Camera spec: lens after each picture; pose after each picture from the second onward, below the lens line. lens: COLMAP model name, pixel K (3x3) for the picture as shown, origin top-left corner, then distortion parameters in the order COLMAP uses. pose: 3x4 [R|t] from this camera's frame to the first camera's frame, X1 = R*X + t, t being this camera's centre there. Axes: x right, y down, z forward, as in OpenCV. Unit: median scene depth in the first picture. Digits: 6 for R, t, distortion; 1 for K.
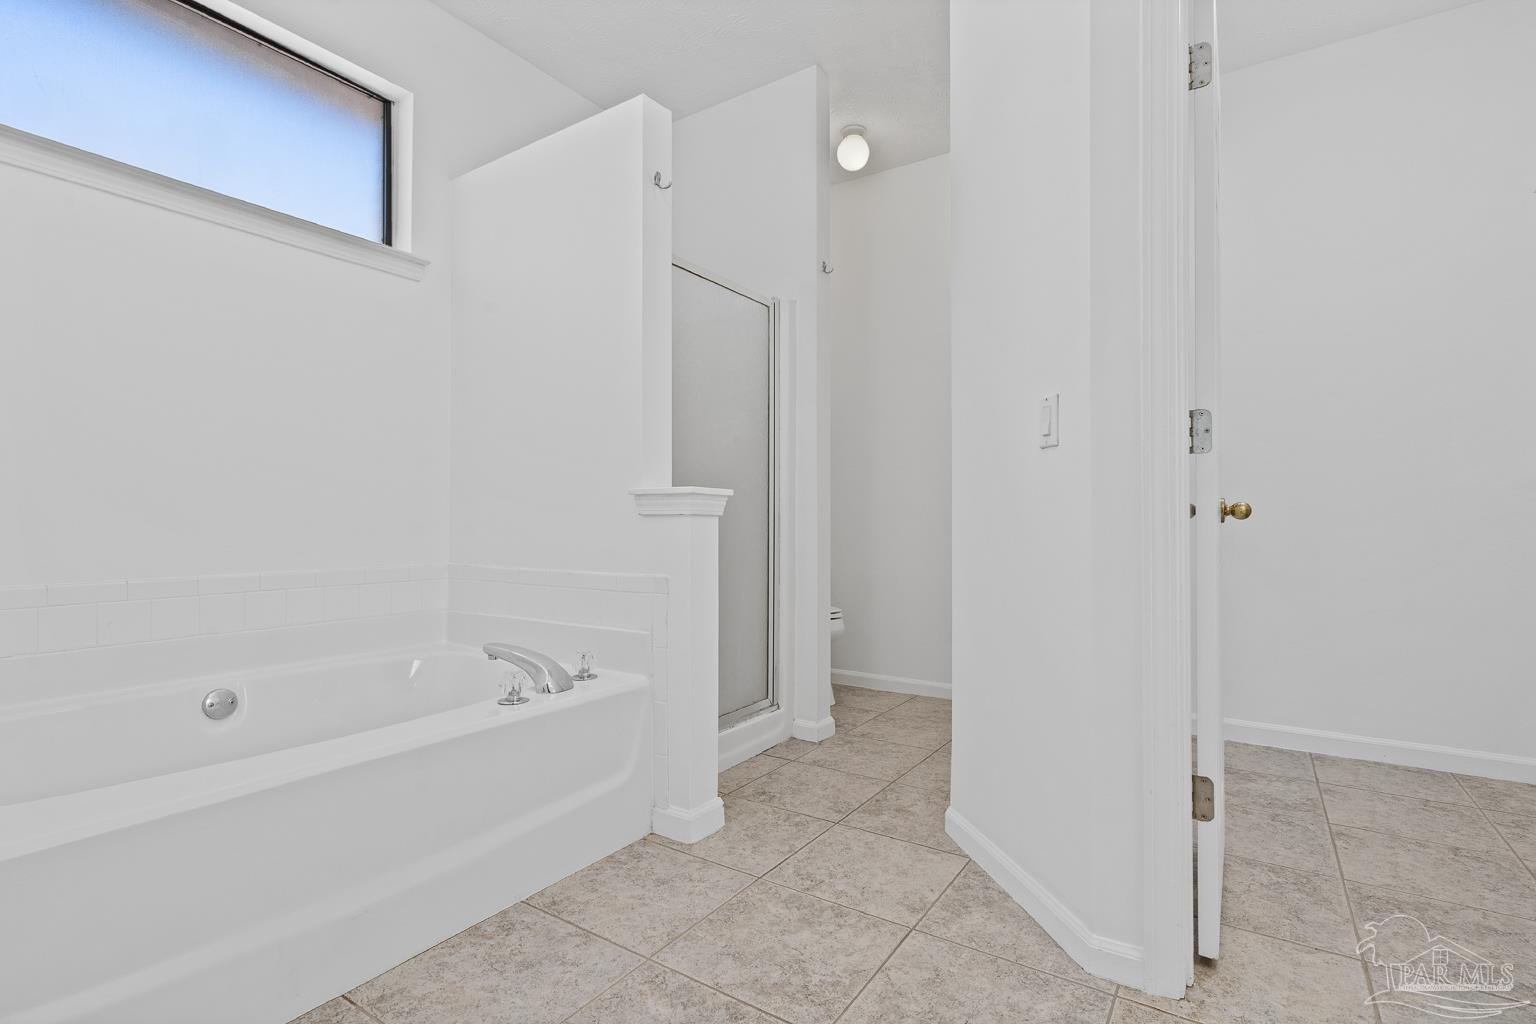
lens RADIAL K [[730.1, 0, 765.9], [0, 730.1, 514.0], [0, 0, 1]] dist [-0.001575, 0.000987]
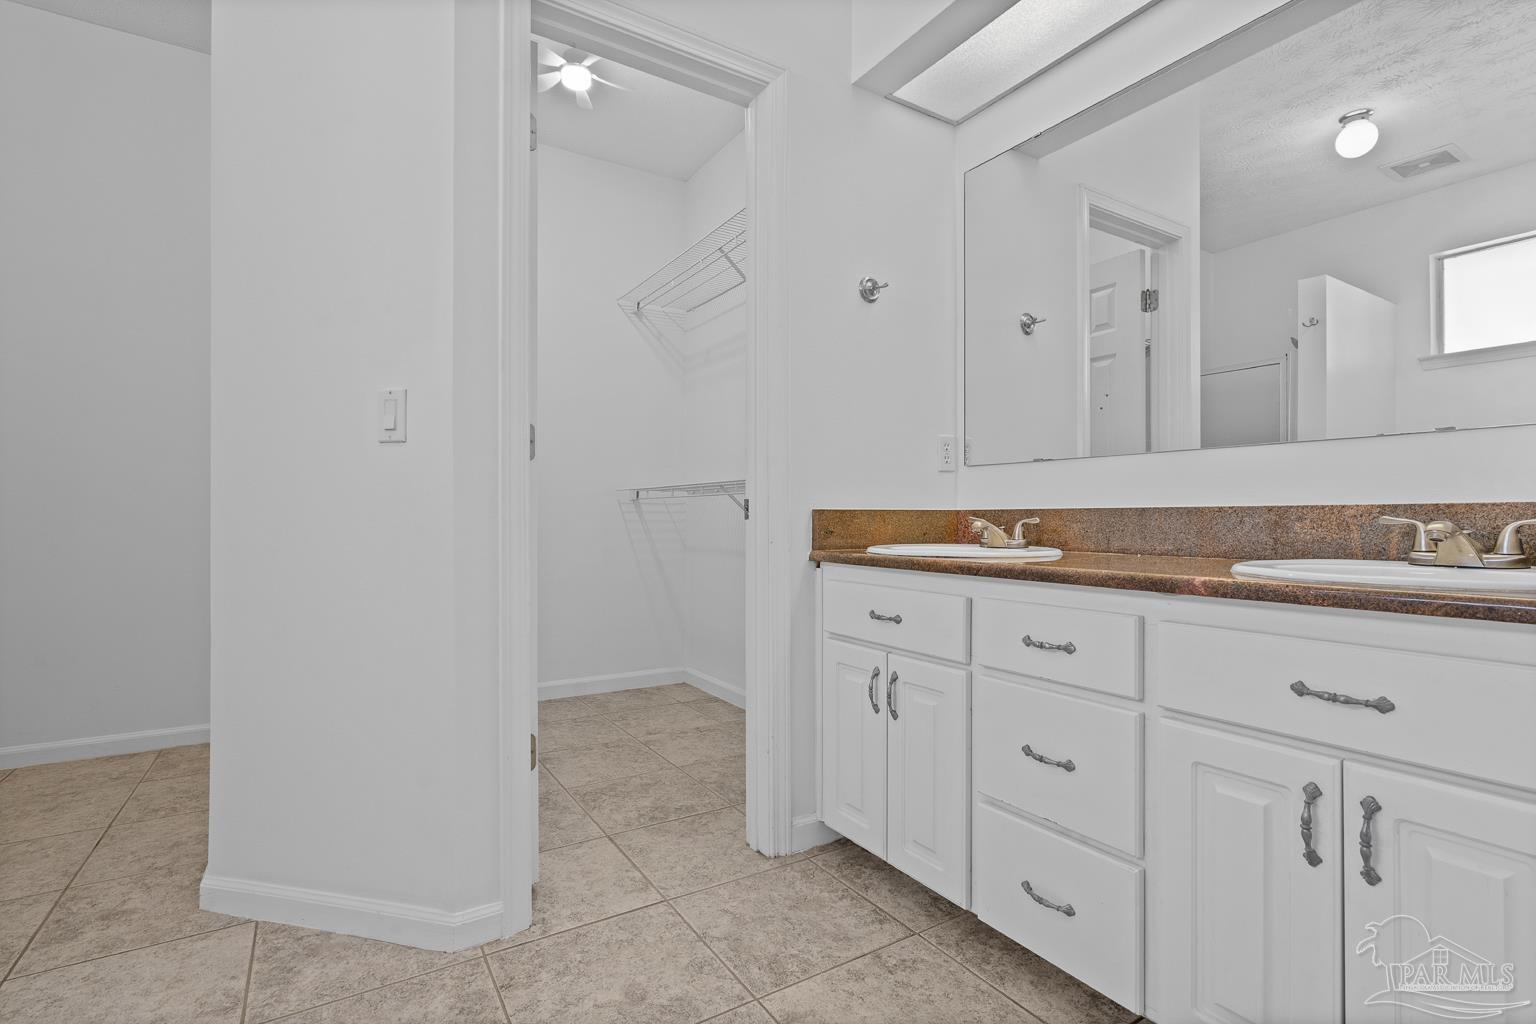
lens RADIAL K [[724.1, 0, 756.9], [0, 724.1, 511.5], [0, 0, 1]] dist [-0.003631, 0.001386]
pose [[0.413132, 0.006728, 0.910646, -0.243799], [-0.008734, 0.999956, -0.003425, -0.000464], [-0.910629, -0.006538, 0.413172, 0.137468]]
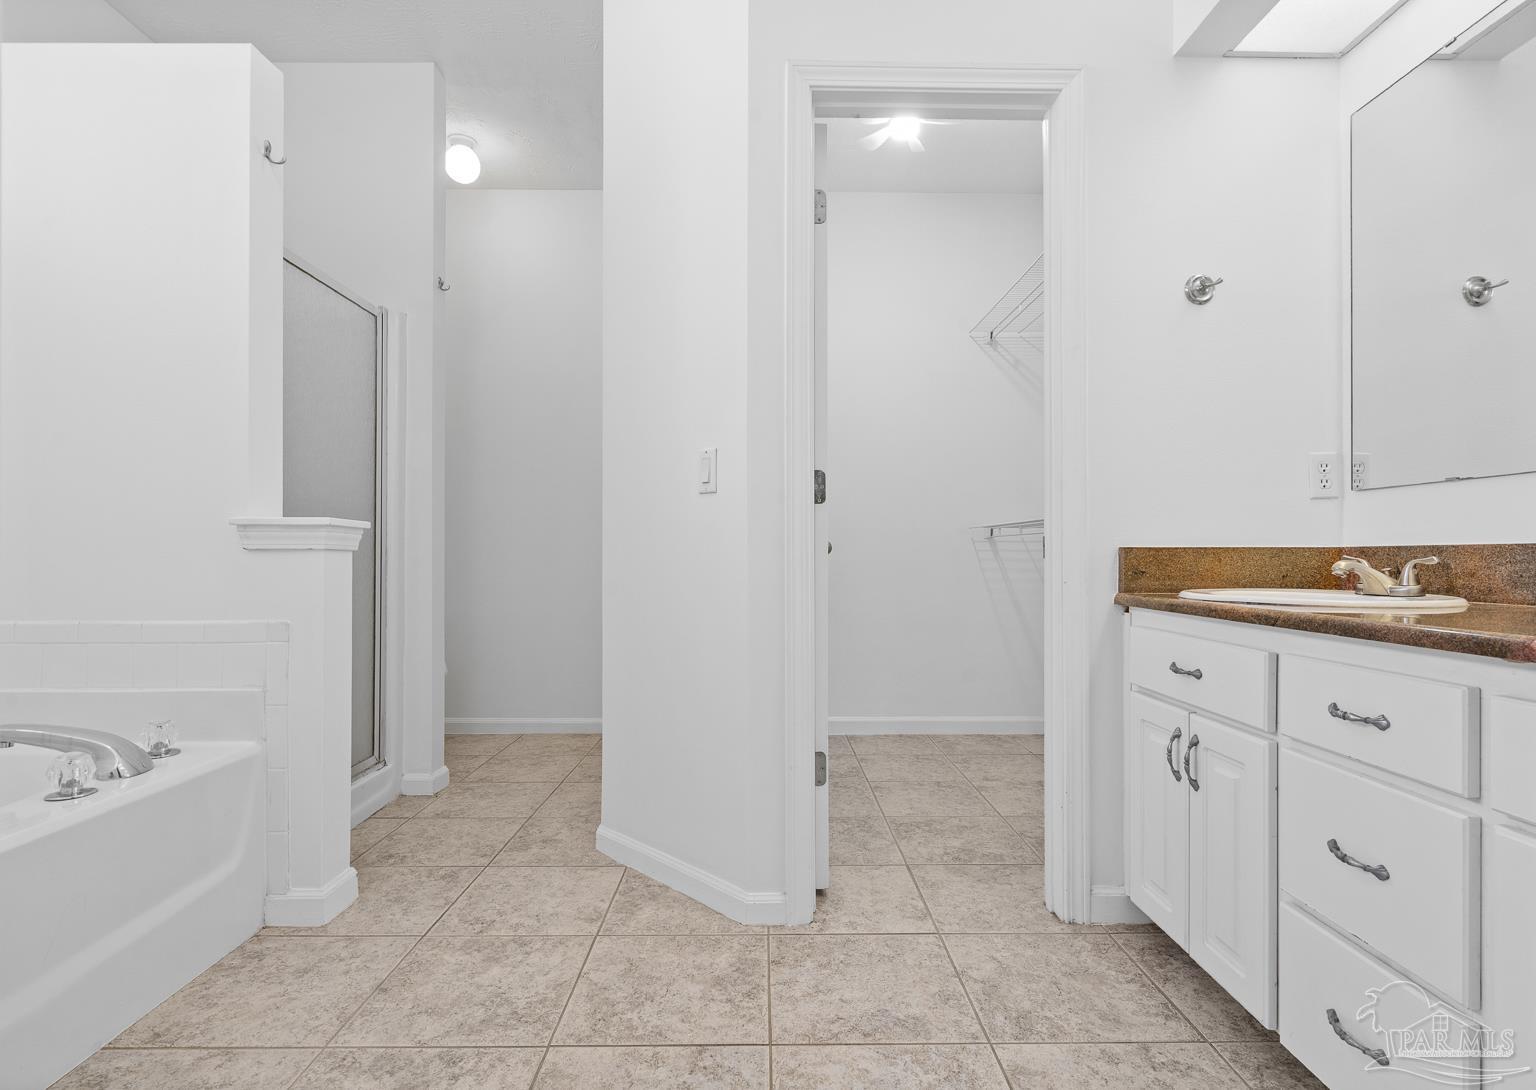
lens RADIAL K [[766.4, 0, 768.0], [0, 766.4, 545.0], [0, 0, 1]] dist [-0.000372, 0.001295]
pose [[0.825488, 0.007579, 0.564369, -0.196103], [-0.005604, 0.999971, -0.005232, -0.002645], [-0.564392, 0.001156, 0.825506, -0.064911]]
